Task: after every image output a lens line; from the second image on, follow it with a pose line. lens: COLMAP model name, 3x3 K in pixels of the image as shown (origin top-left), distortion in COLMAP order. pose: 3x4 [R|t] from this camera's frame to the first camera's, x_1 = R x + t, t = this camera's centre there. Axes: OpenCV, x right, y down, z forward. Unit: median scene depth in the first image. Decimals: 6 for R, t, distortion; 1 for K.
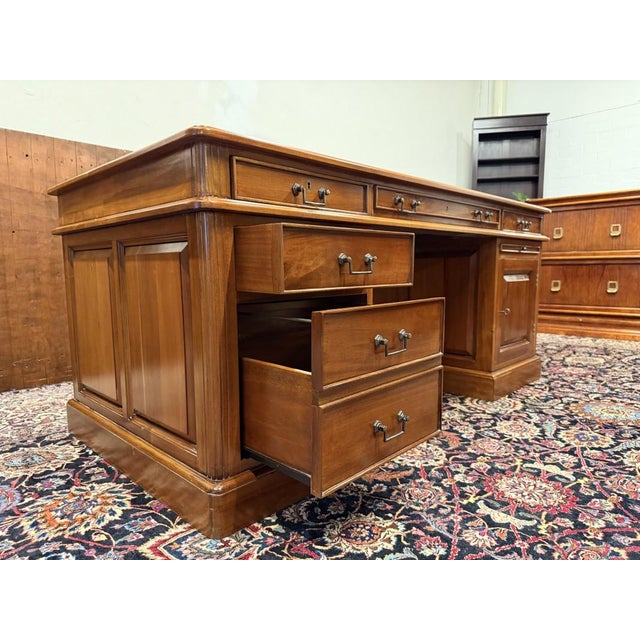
lens RADIAL K [[456.4, 0, 323.7], [0, 456.4, 318.5], [0, 0, 1]] dist [-0.001953, -0.003917]
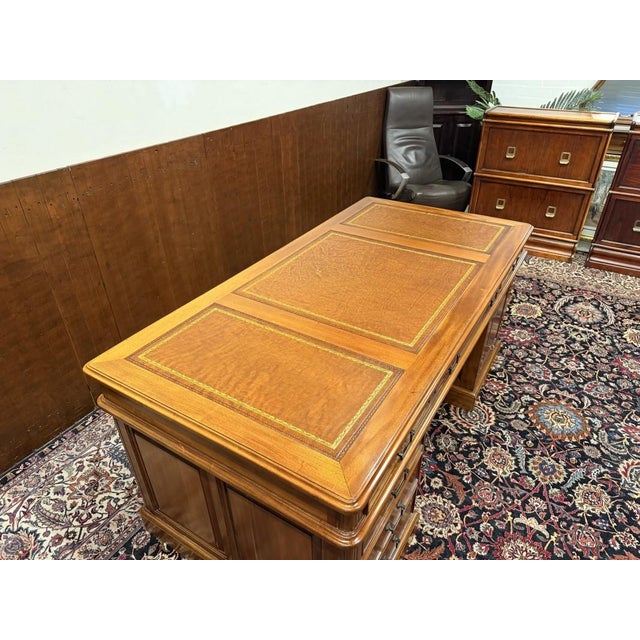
lens RADIAL K [[453.2, 0, 320.7], [0, 453.2, 323.5], [0, 0, 1]] dist [-0.004411, -0.002260]
pose [[0.976628, -0.118496, 0.179322, -0.312512], [0.025325, 0.891932, 0.451459, -0.829960], [-0.213439, -0.436366, 0.874087, 0.151761]]
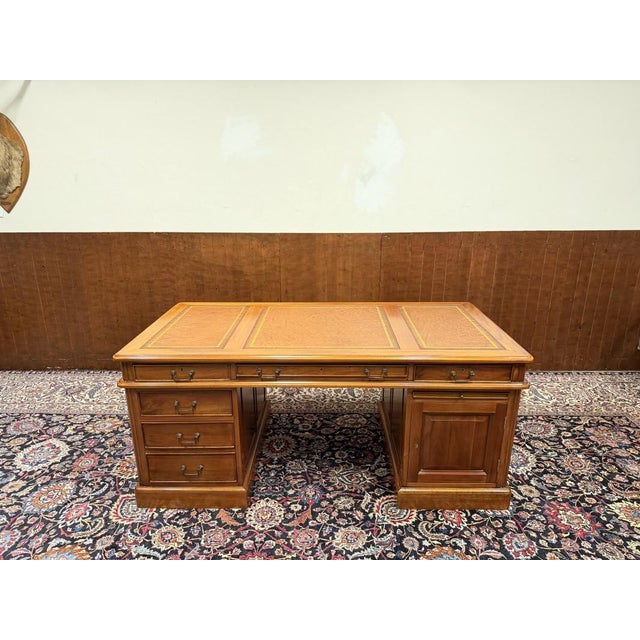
lens RADIAL K [[454.6, 0, 322.7], [0, 454.6, 321.3], [0, 0, 1]] dist [0.006144, -0.009604]
pose [[0.687832, 0.226289, -0.689696, 1.321848], [-0.084722, 0.968698, 0.233337, -0.787358], [0.720909, -0.102064, 0.685473, 0.097695]]
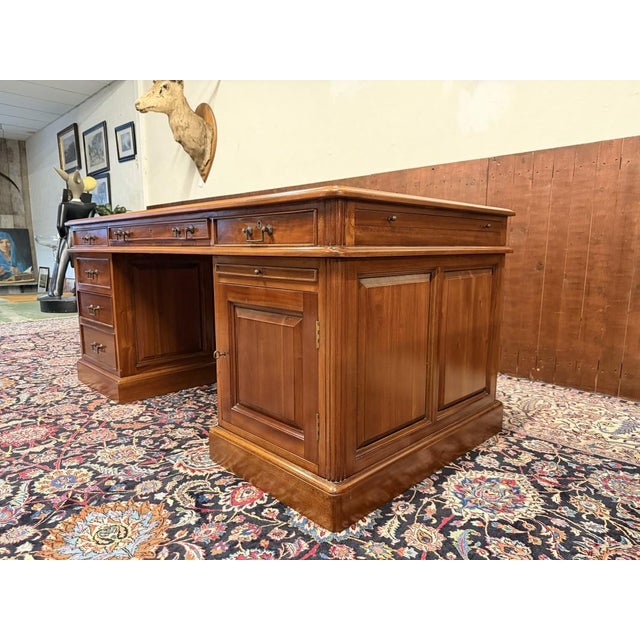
lens RADIAL K [[459.2, 0, 320.4], [0, 459.2, 318.0], [0, 0, 1]] dist [0.001163, -0.004871]
pose [[-0.019964, 0.158975, -0.987081, 1.549758], [-0.112815, 0.980614, 0.160216, -0.292491], [0.993415, 0.114556, -0.001642, 1.603034]]
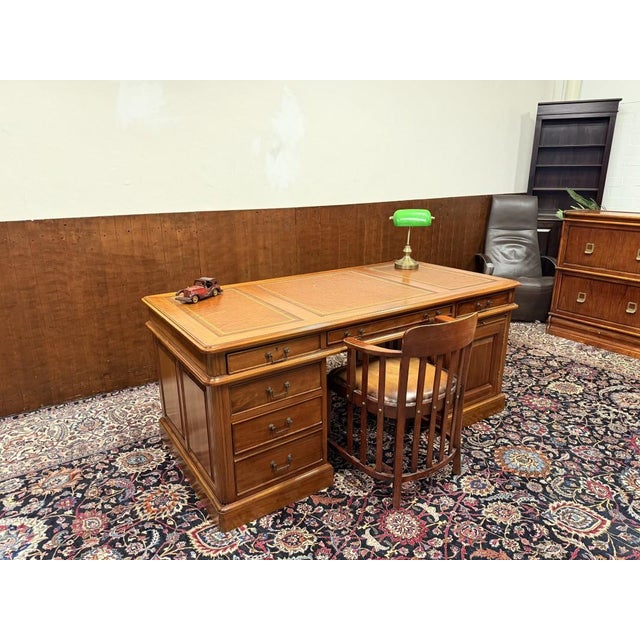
lens RADIAL K [[467.2, 0, 323.0], [0, 467.2, 320.6], [0, 0, 1]] dist [0.049365, -0.070529]
pose [[0.977693, 0.064530, -0.199881, 0.384427], [-0.024434, 0.980117, 0.196911, -0.594618], [0.208613, -0.187635, 0.959830, -0.509527]]
